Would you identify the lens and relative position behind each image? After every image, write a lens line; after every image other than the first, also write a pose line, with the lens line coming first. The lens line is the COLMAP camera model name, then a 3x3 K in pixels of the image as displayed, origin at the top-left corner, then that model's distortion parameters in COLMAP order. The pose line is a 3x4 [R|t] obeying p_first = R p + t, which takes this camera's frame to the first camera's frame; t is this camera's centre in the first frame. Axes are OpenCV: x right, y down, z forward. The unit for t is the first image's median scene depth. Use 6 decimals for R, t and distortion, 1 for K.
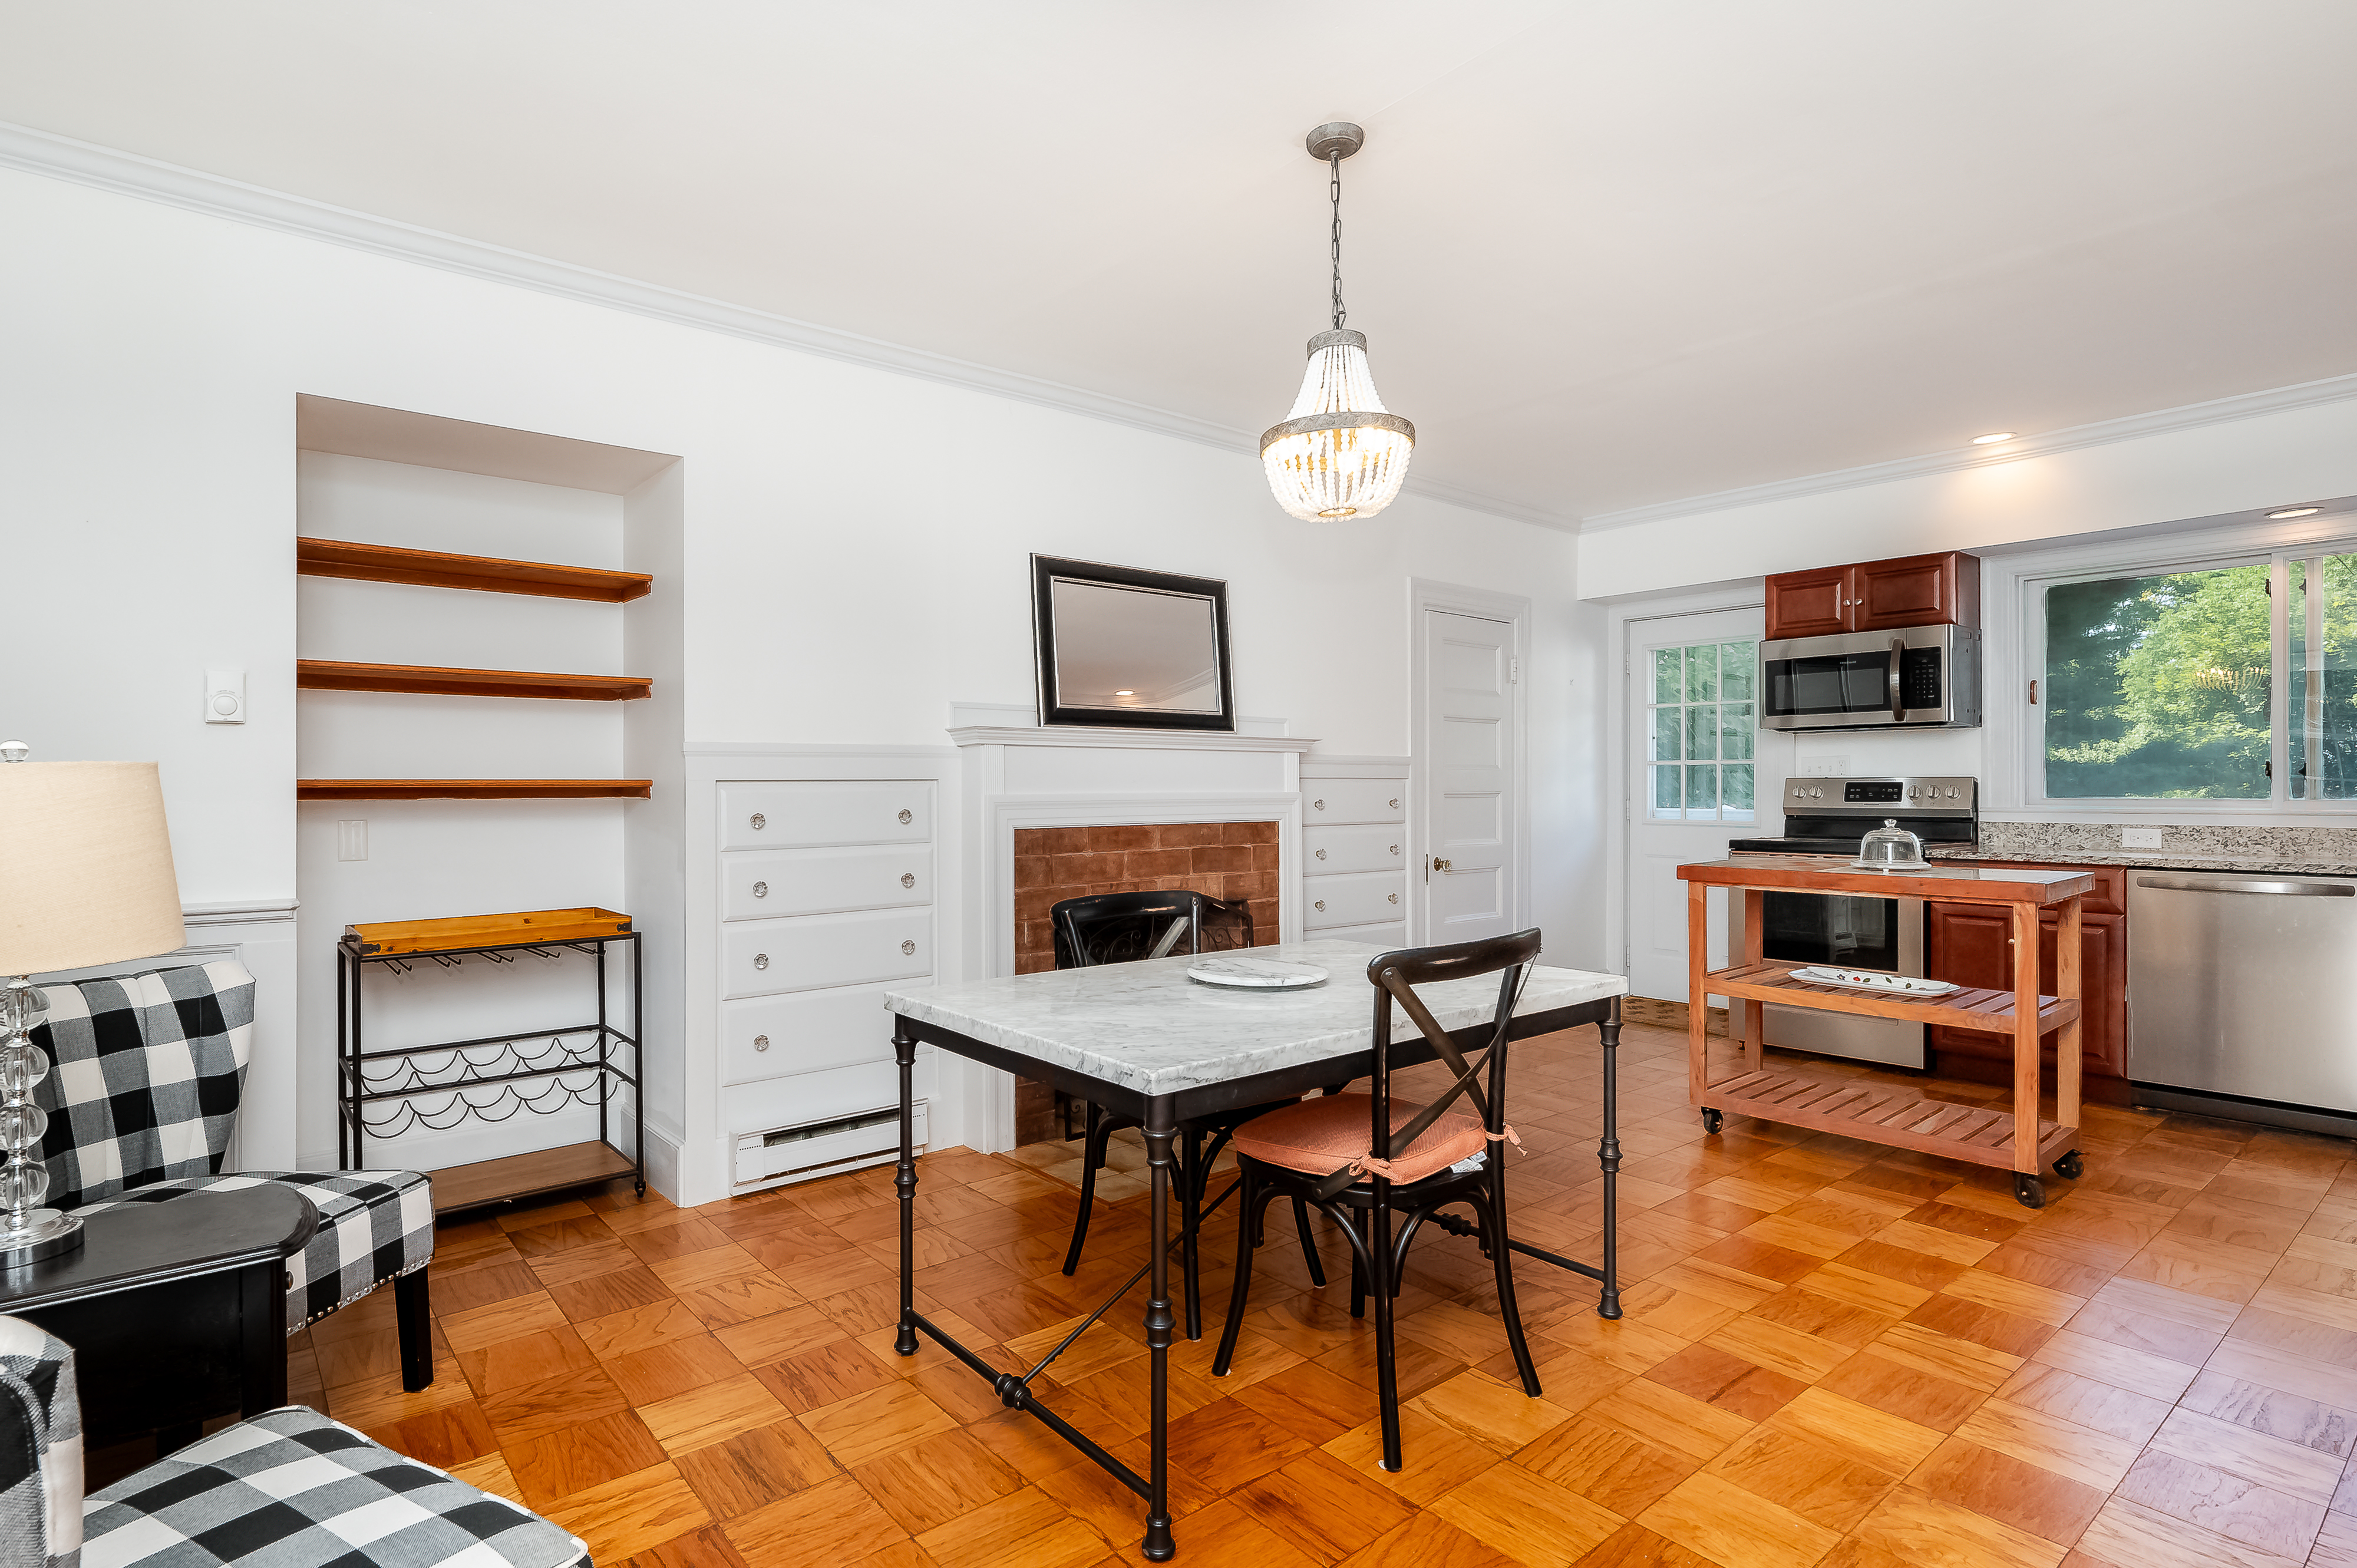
lens RADIAL K [[1062.6, 0, 1206.1], [0, 1062.6, 796.1], [0, 0, 1]] dist [0.001330, 0.000251]
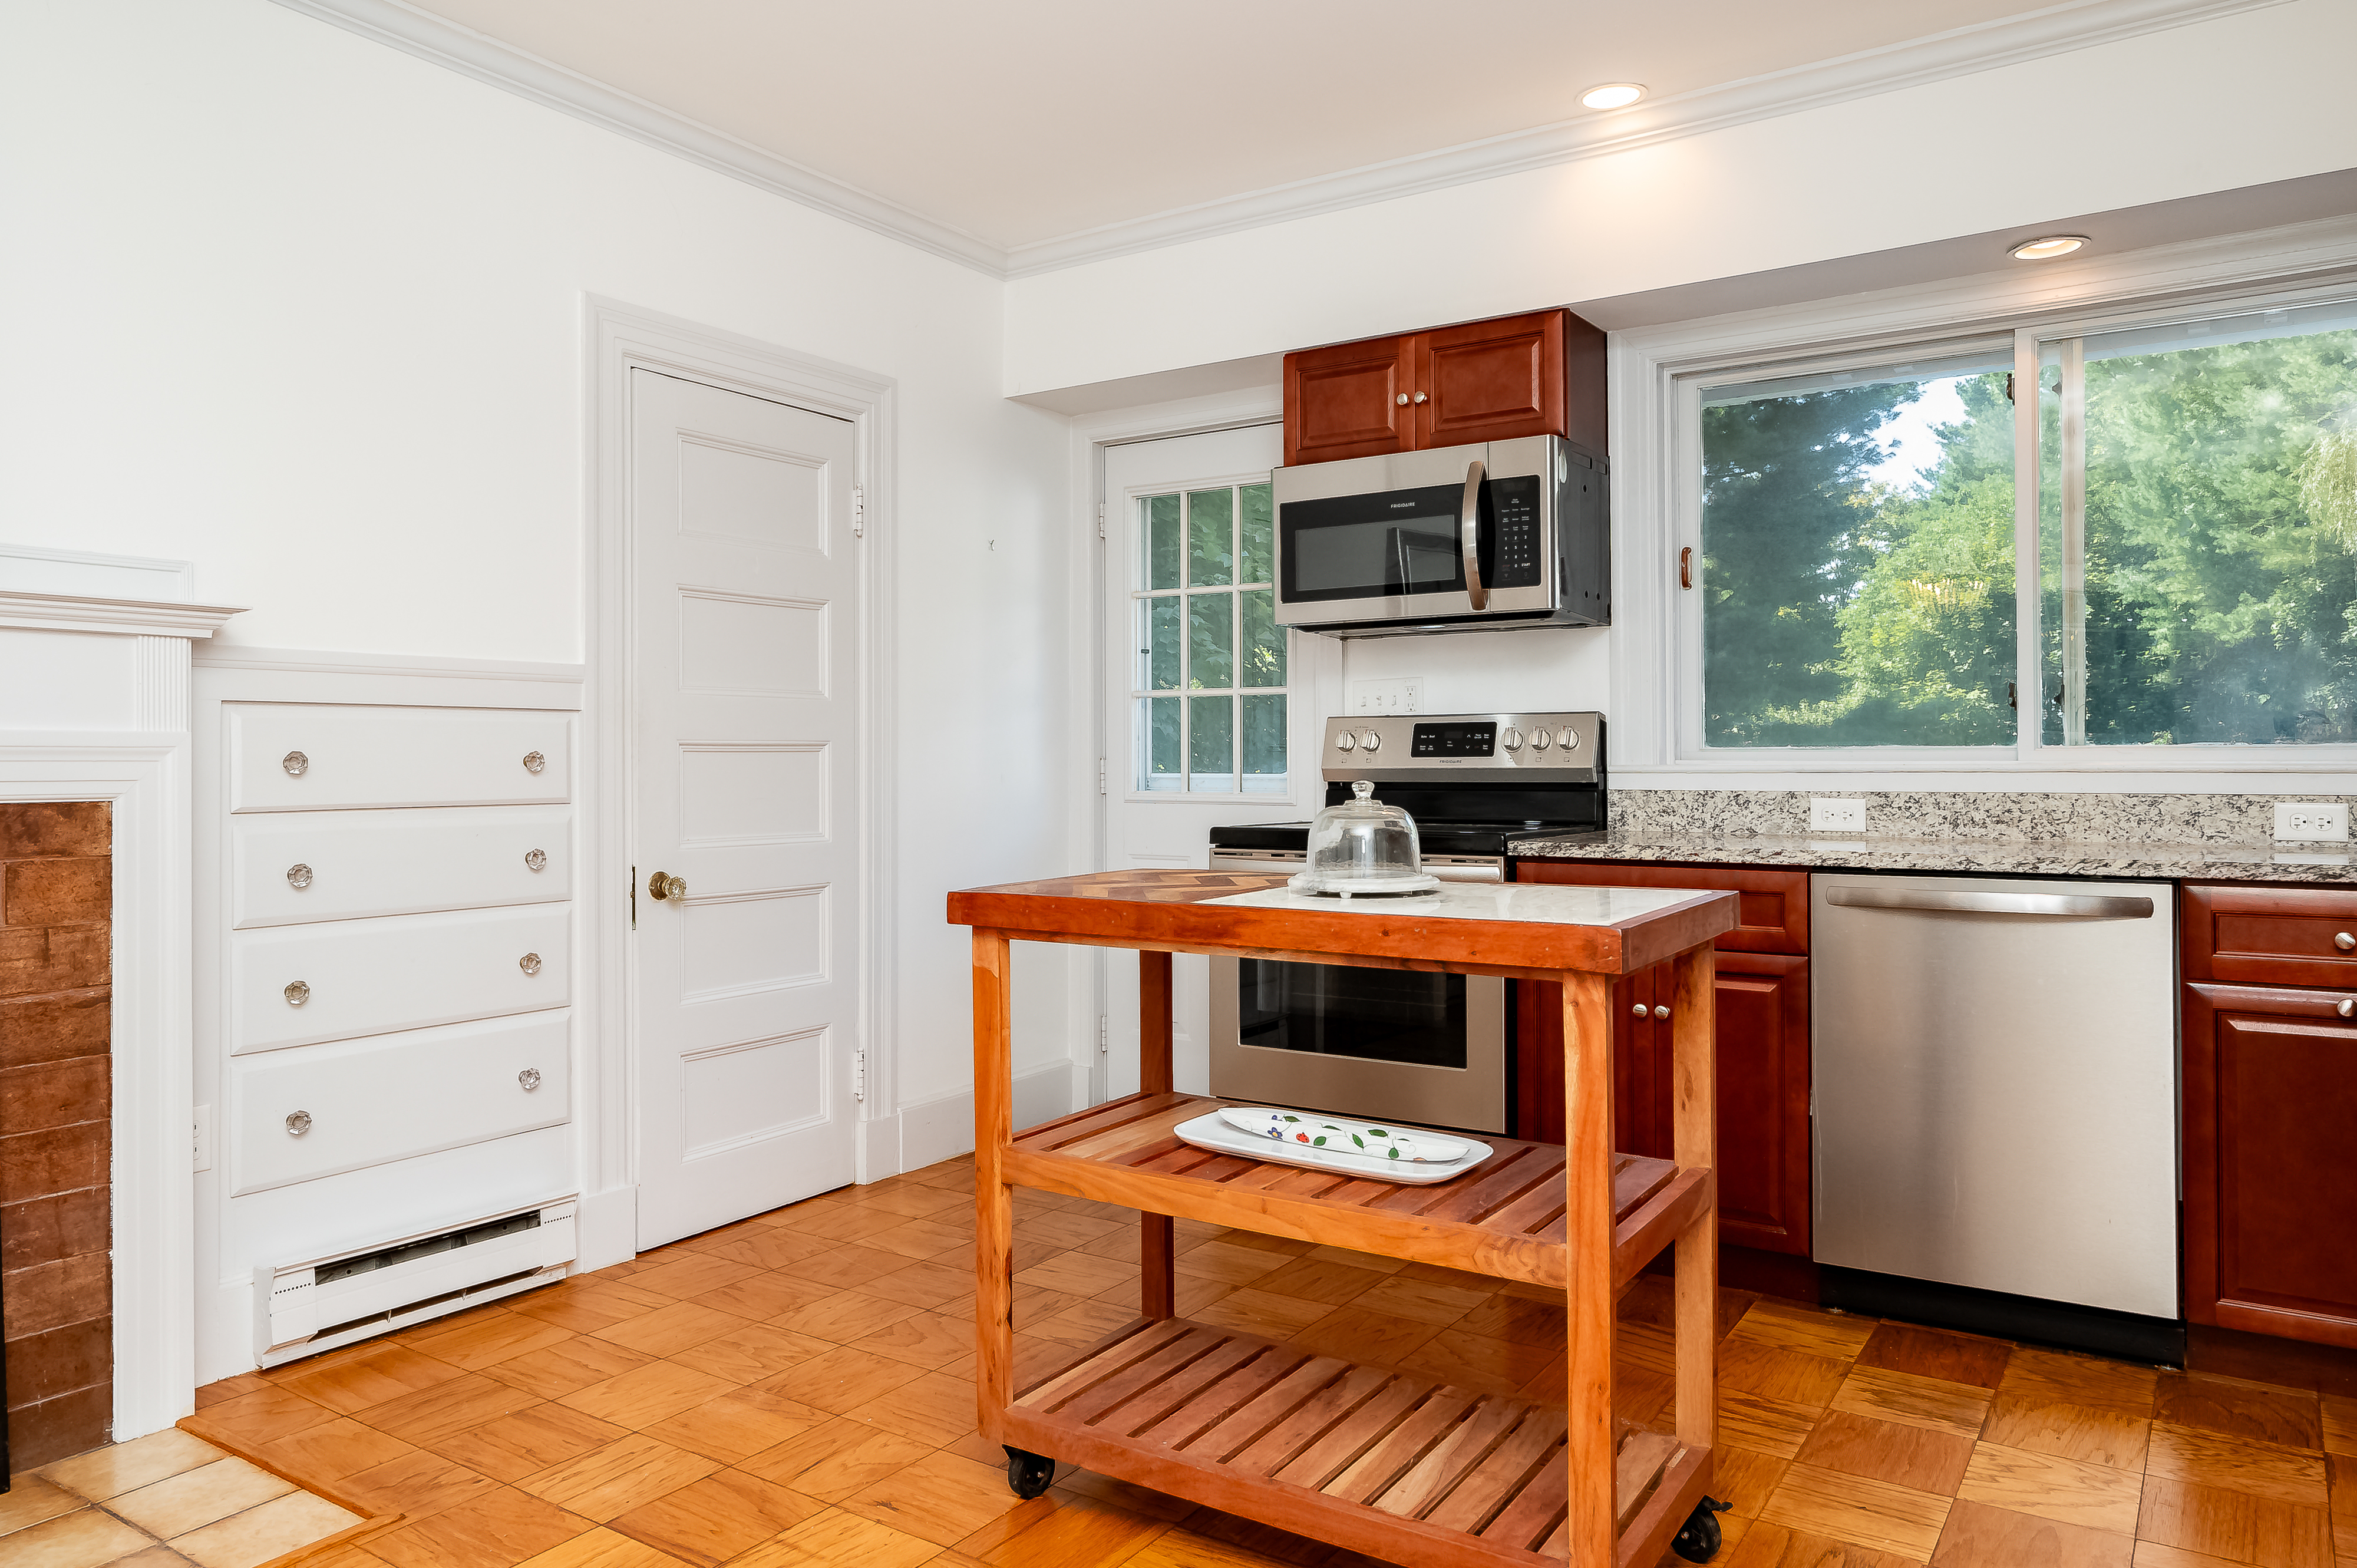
lens RADIAL K [[1516.9, 0, 1178.2], [0, 1516.9, 759.3], [0, 0, 1]] dist [-0.002844, 0.005615]
pose [[0.955612, -0.002581, 0.294617, 0.312325], [0.004367, 0.999976, -0.005407, 0.013053], [-0.294596, 0.006454, 0.955600, 0.337310]]
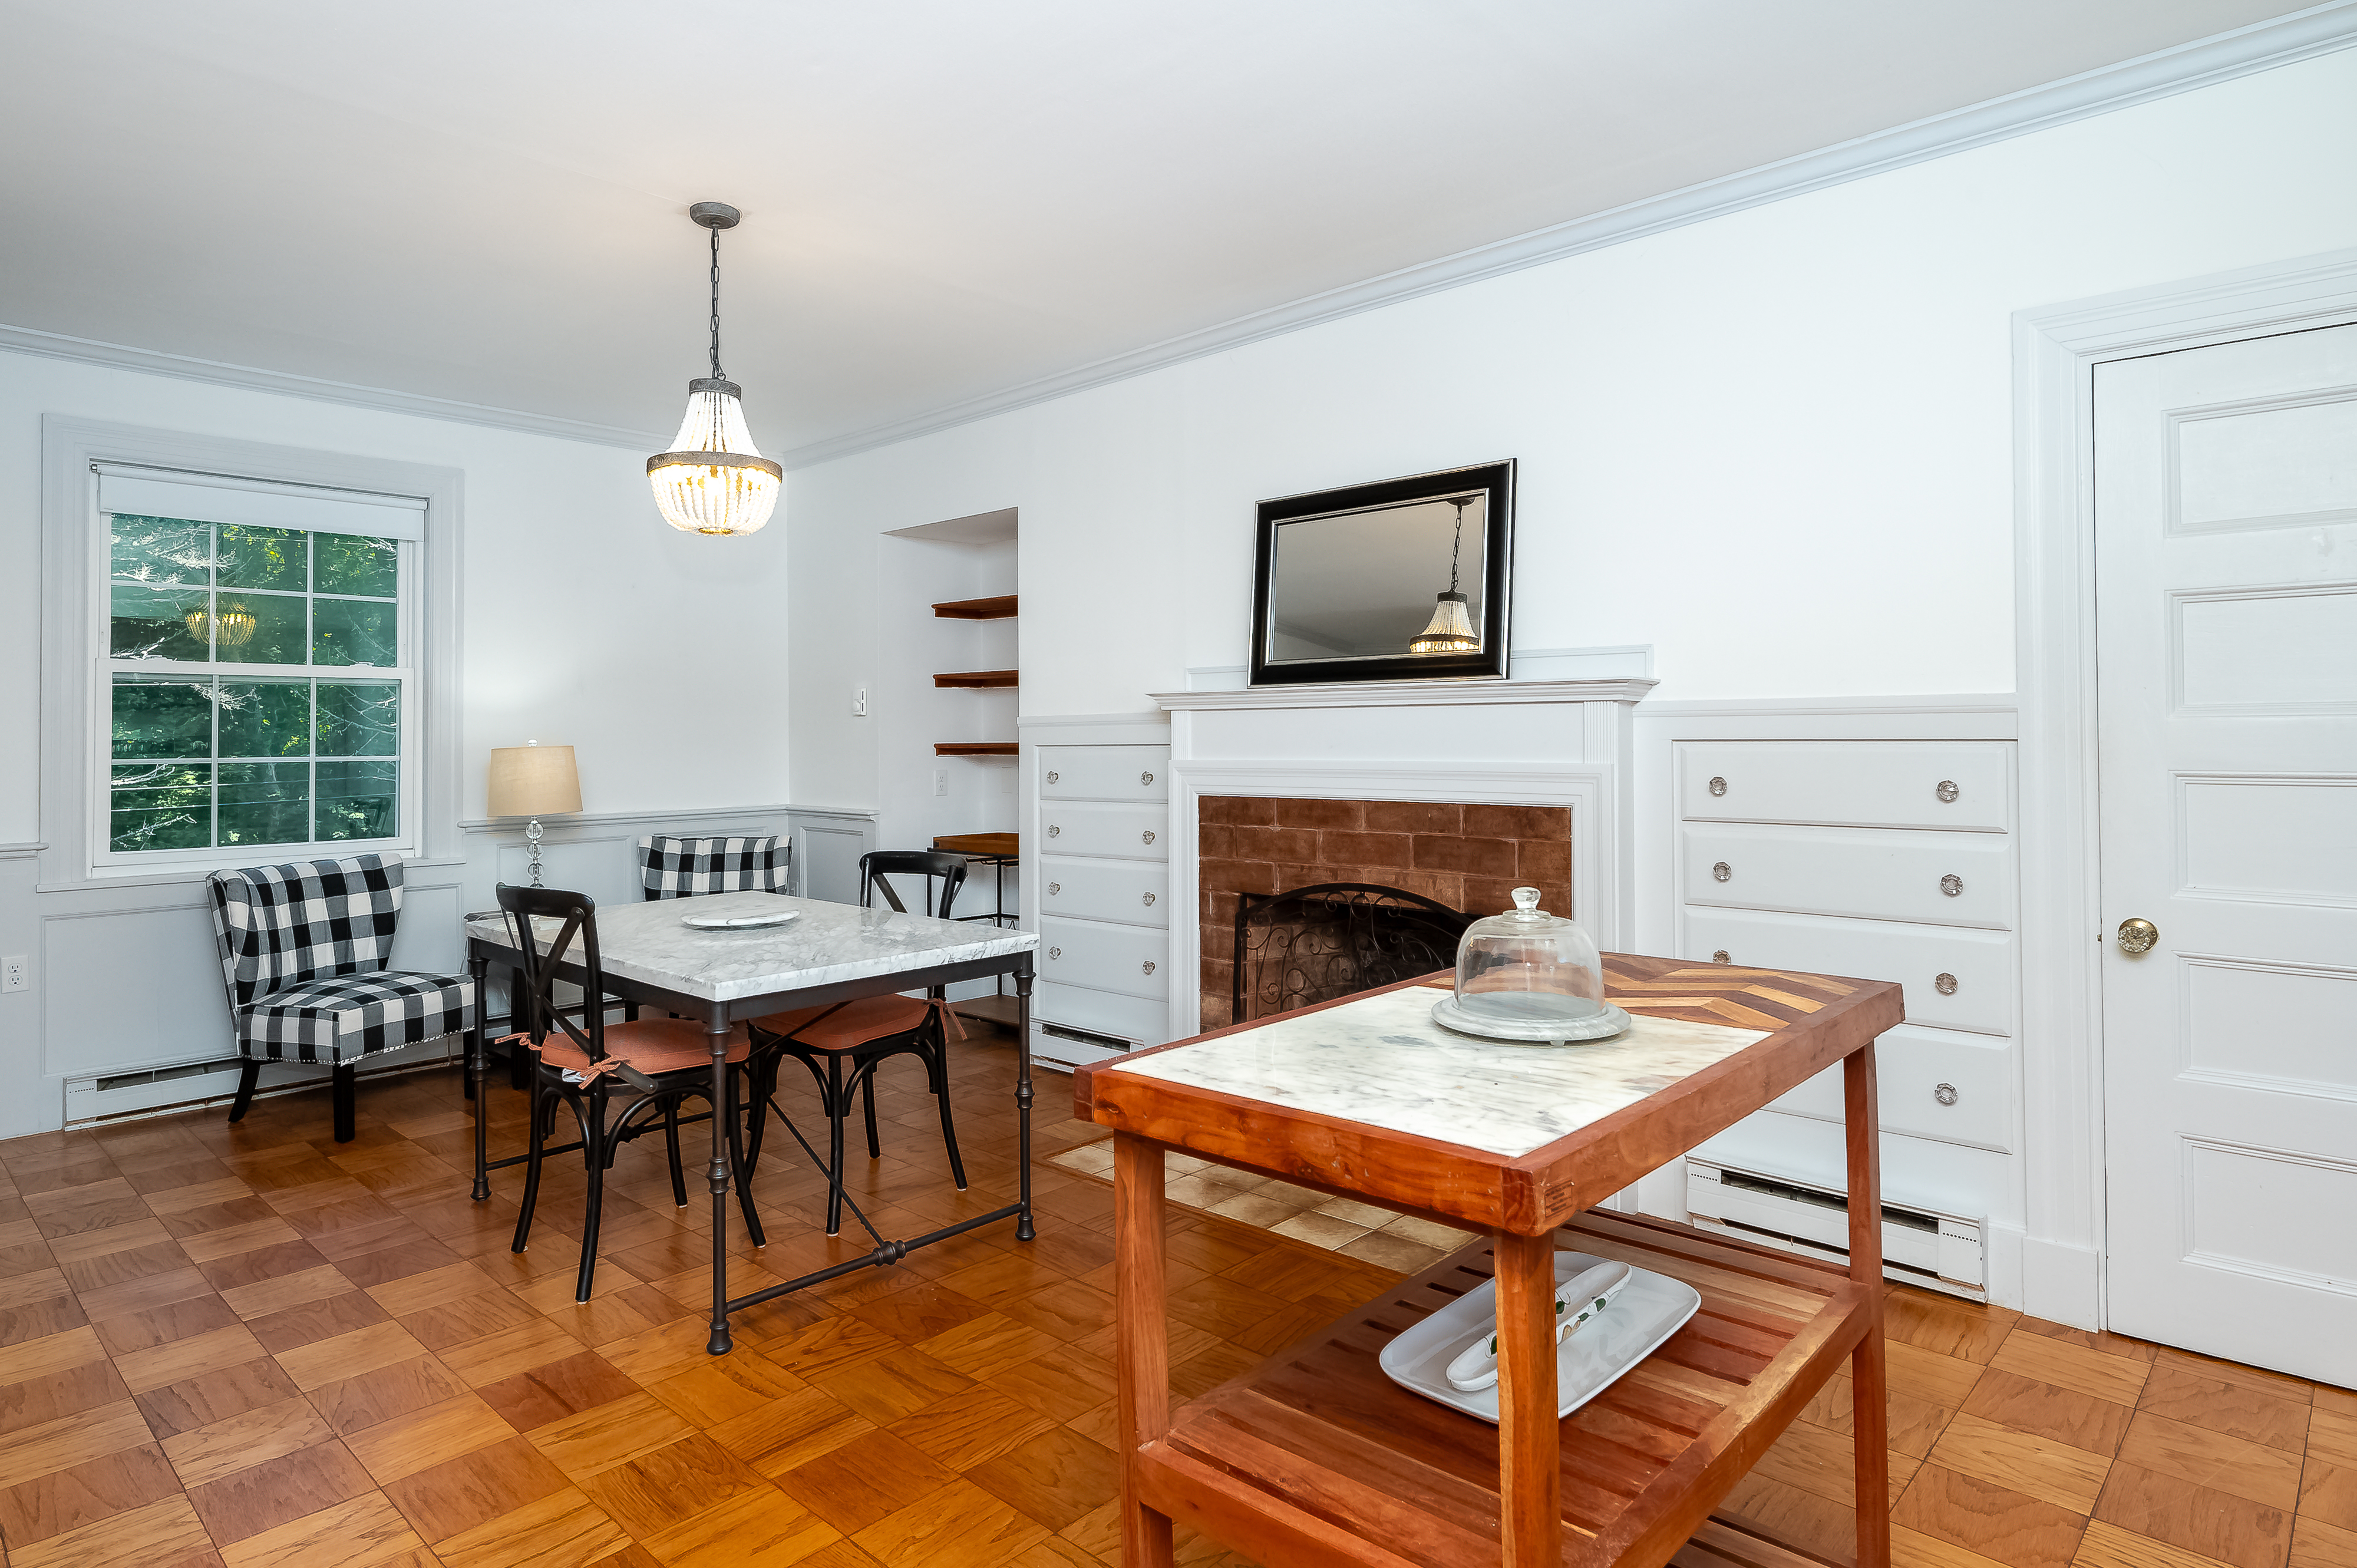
lens RADIAL K [[1344.3, 0, 1223.5], [0, 1344.3, 731.6], [0, 0, 1]] dist [-0.000320, -0.001164]
pose [[0.184833, 0.003590, -0.982763, 0.909208], [-0.003095, 0.999990, 0.003071, -0.027486], [0.982765, 0.002475, 0.184843, 0.692076]]
